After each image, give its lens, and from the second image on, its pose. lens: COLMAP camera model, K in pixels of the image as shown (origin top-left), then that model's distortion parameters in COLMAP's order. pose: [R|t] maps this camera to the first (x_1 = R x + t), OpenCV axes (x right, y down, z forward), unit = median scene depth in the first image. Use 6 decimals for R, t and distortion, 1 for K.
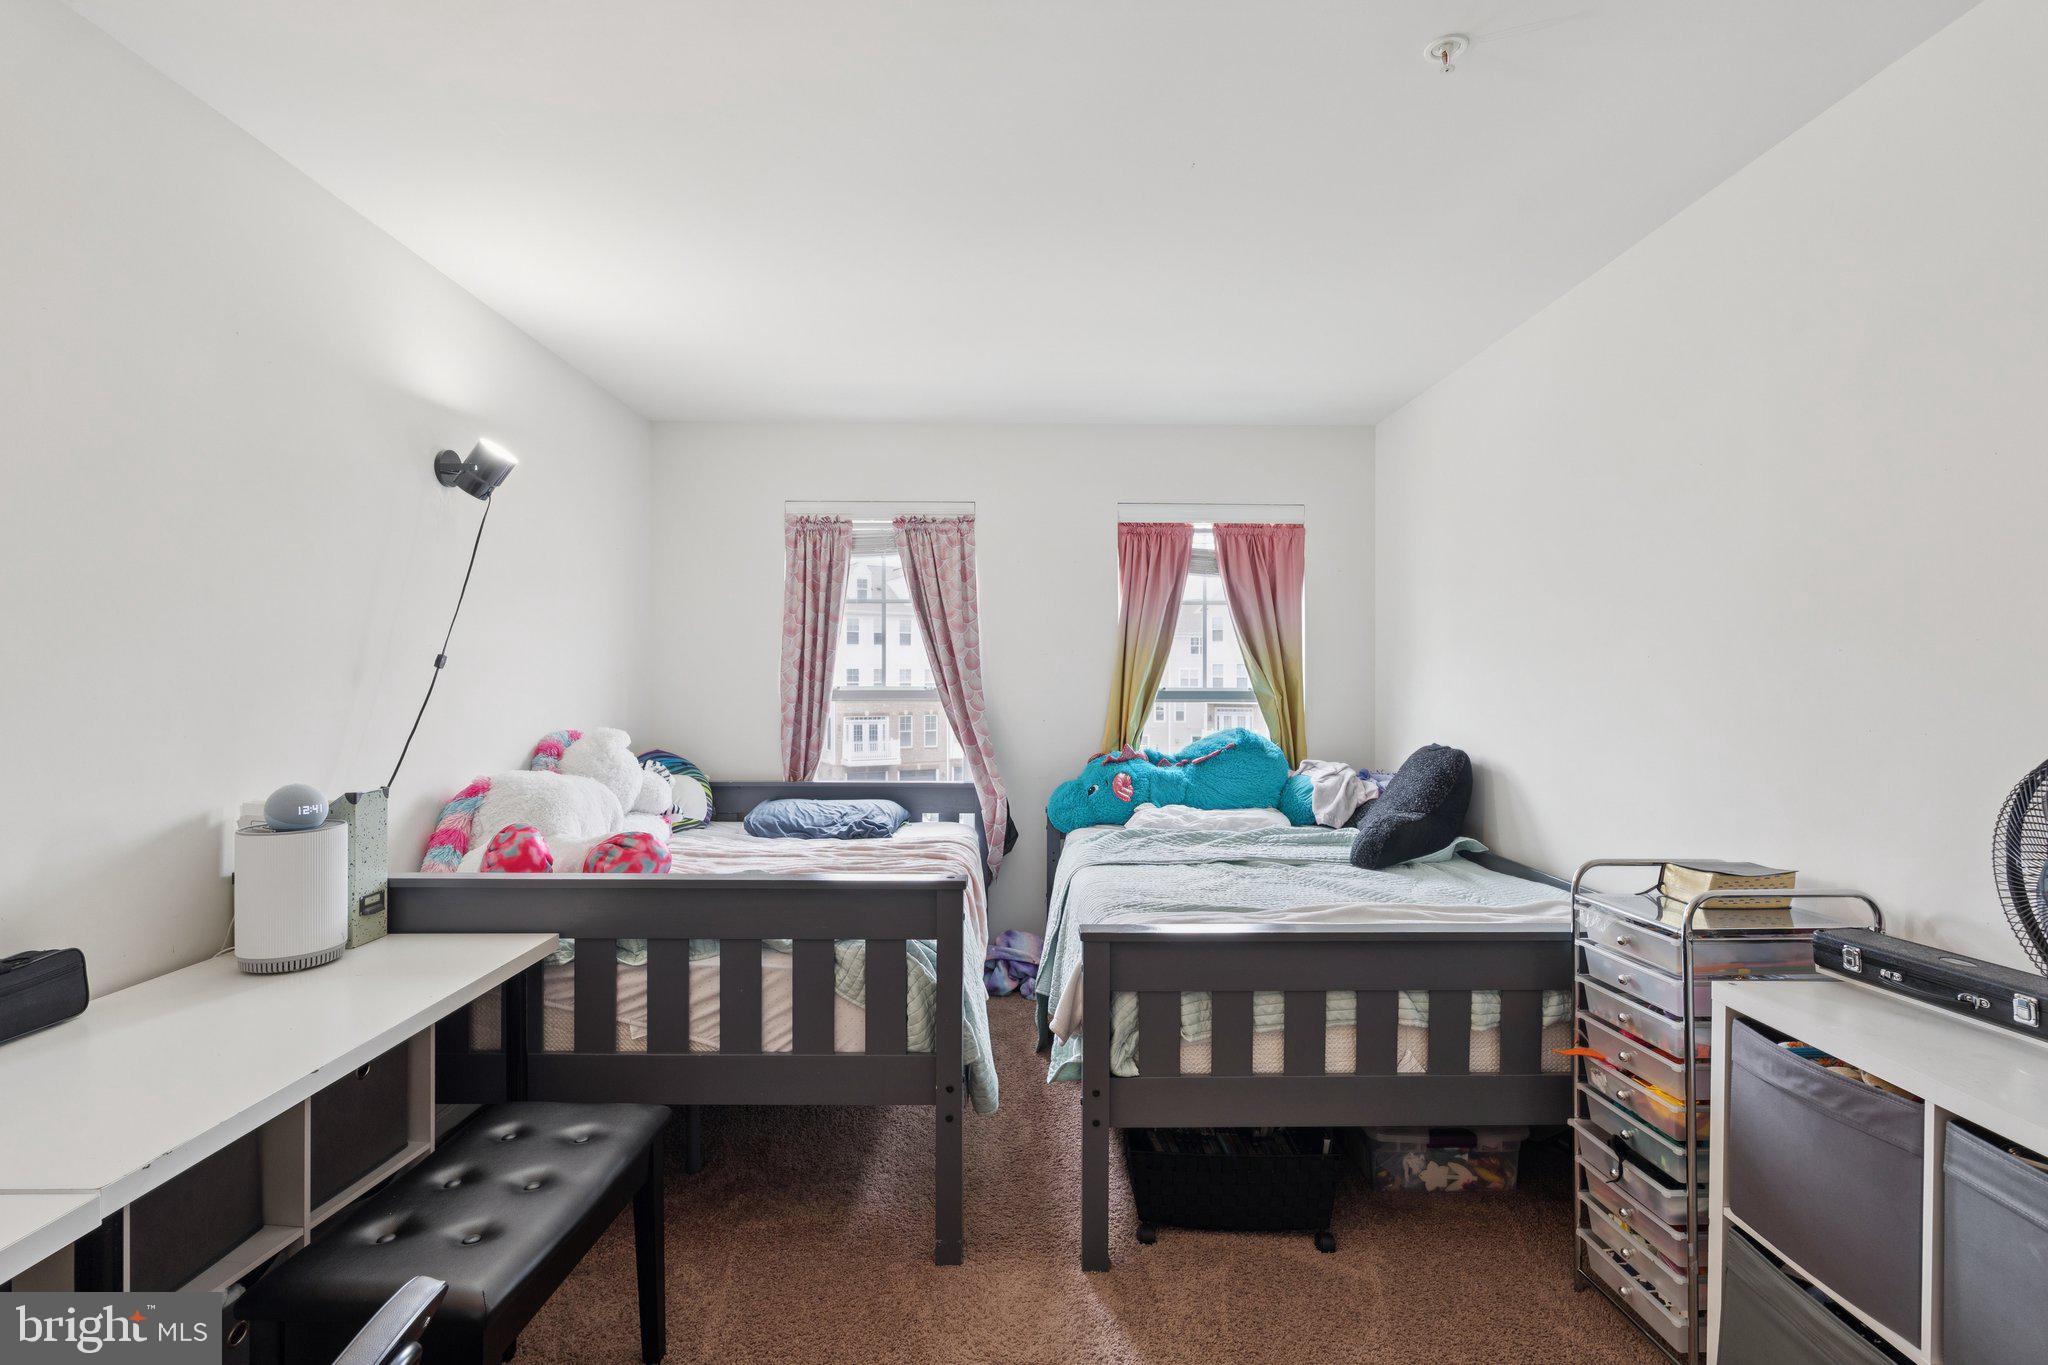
lens RADIAL K [[928.4, 0, 1036.4], [0, 928.4, 674.9], [0, 0, 1]] dist [0.001335, 0.000203]
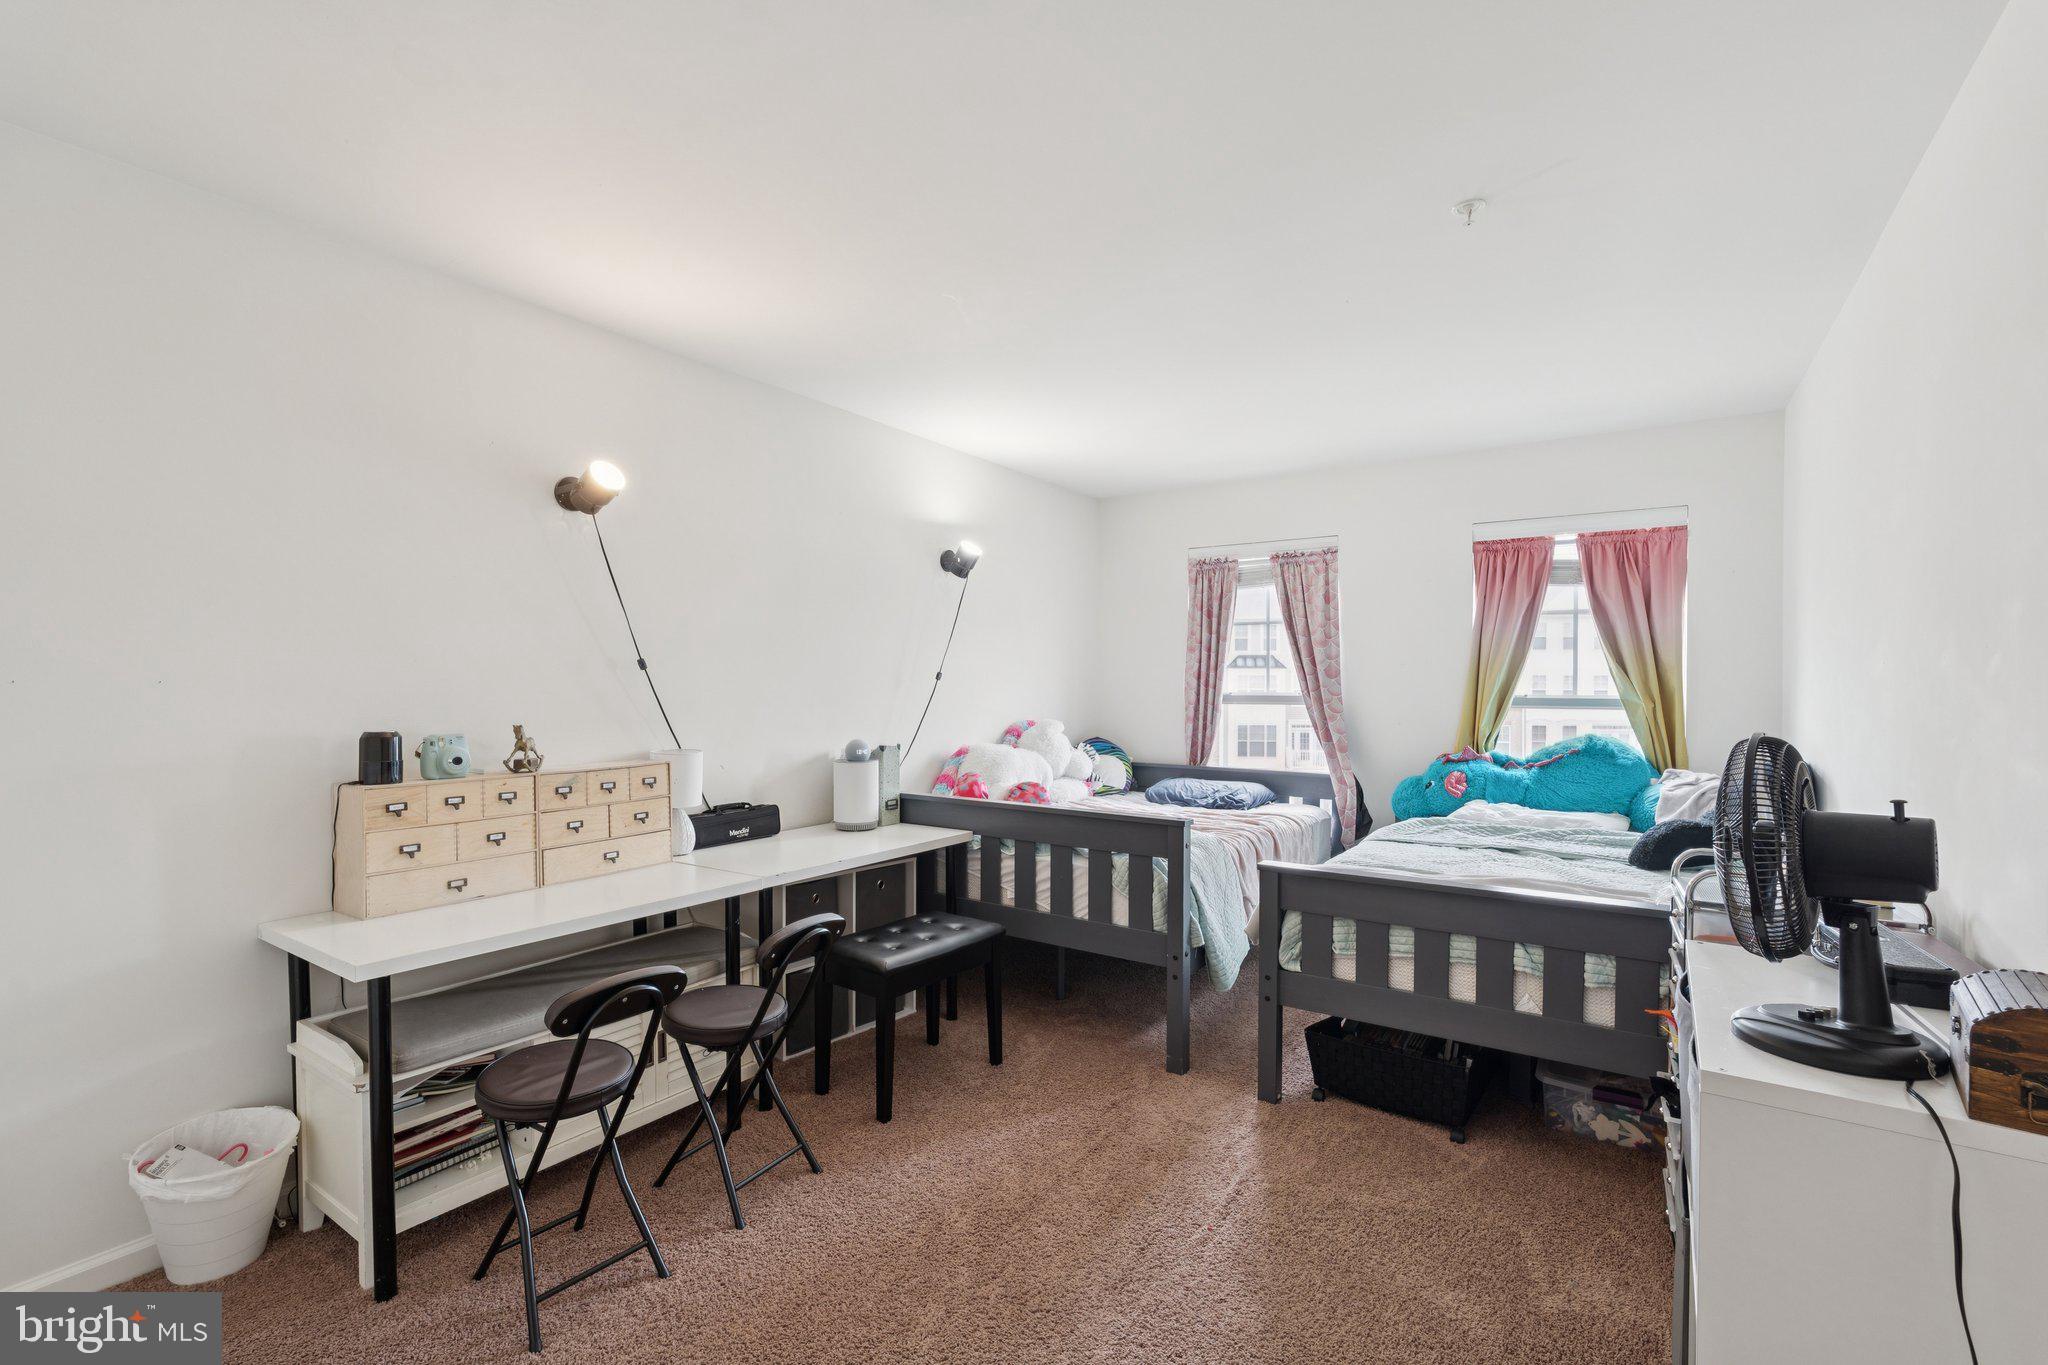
lens RADIAL K [[928.4, 0, 1026.1], [0, 928.4, 686.8], [0, 0, 1]] dist [0.001335, 0.000203]
pose [[0.815569, 0.000712, -0.578660, 0.508211], [0.002089, 0.999989, 0.004175, -0.001338], [0.578656, -0.004614, 0.815558, -0.322175]]
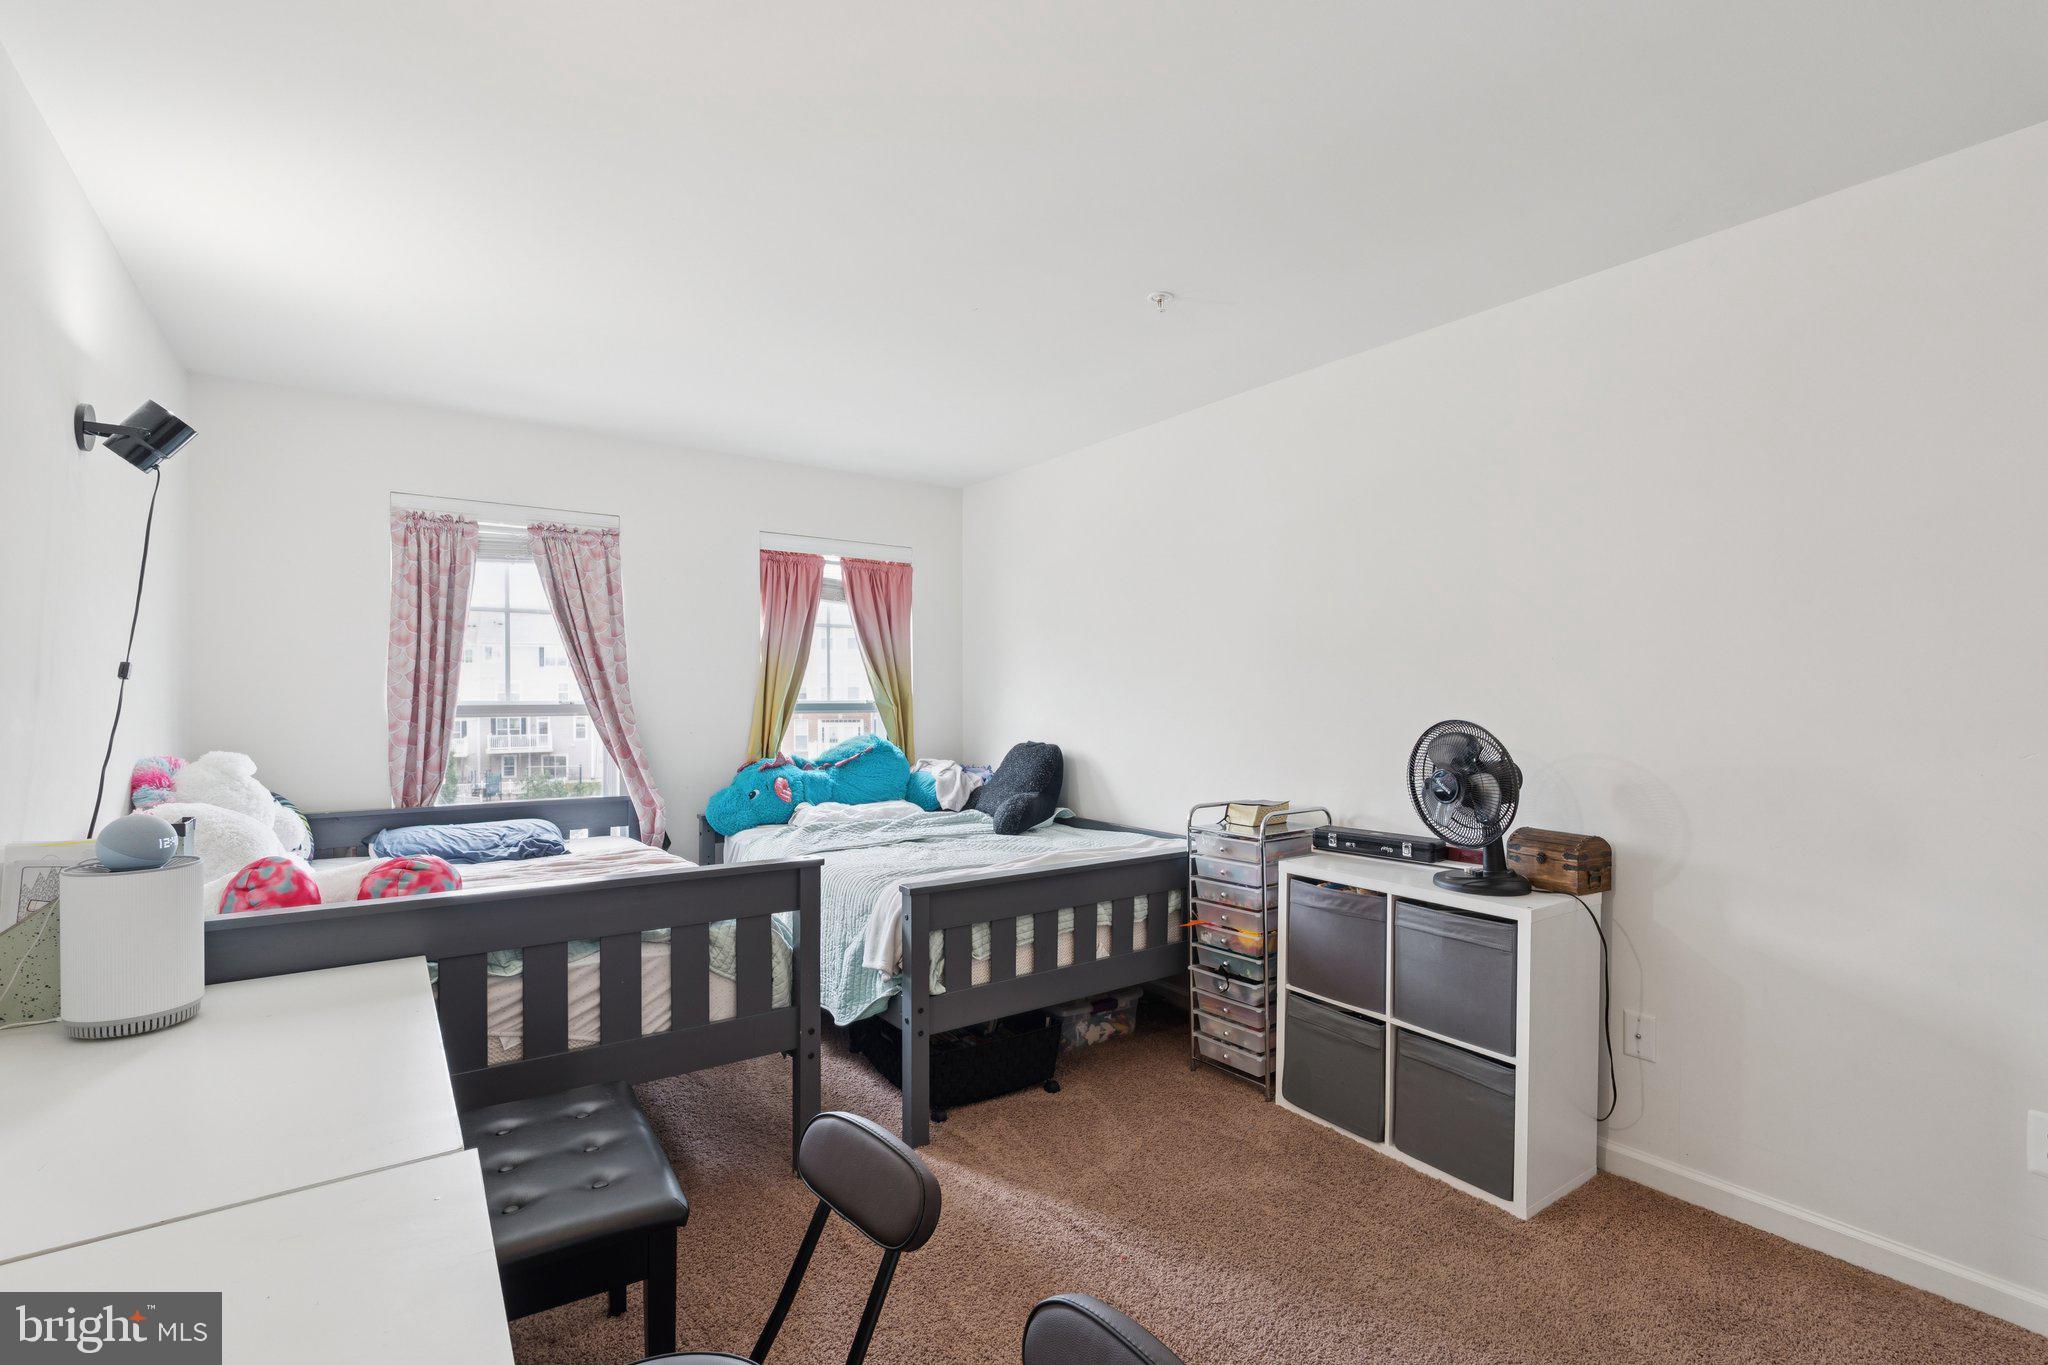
lens RADIAL K [[928.4, 0, 1034.1], [0, 928.4, 694.6], [0, 0, 1]] dist [0.001335, 0.000203]
pose [[0.819628, -0.001410, 0.572895, -0.478553], [-0.001979, 0.999984, 0.005293, 0.000143], [-0.572893, -0.005471, 0.819612, -0.136009]]
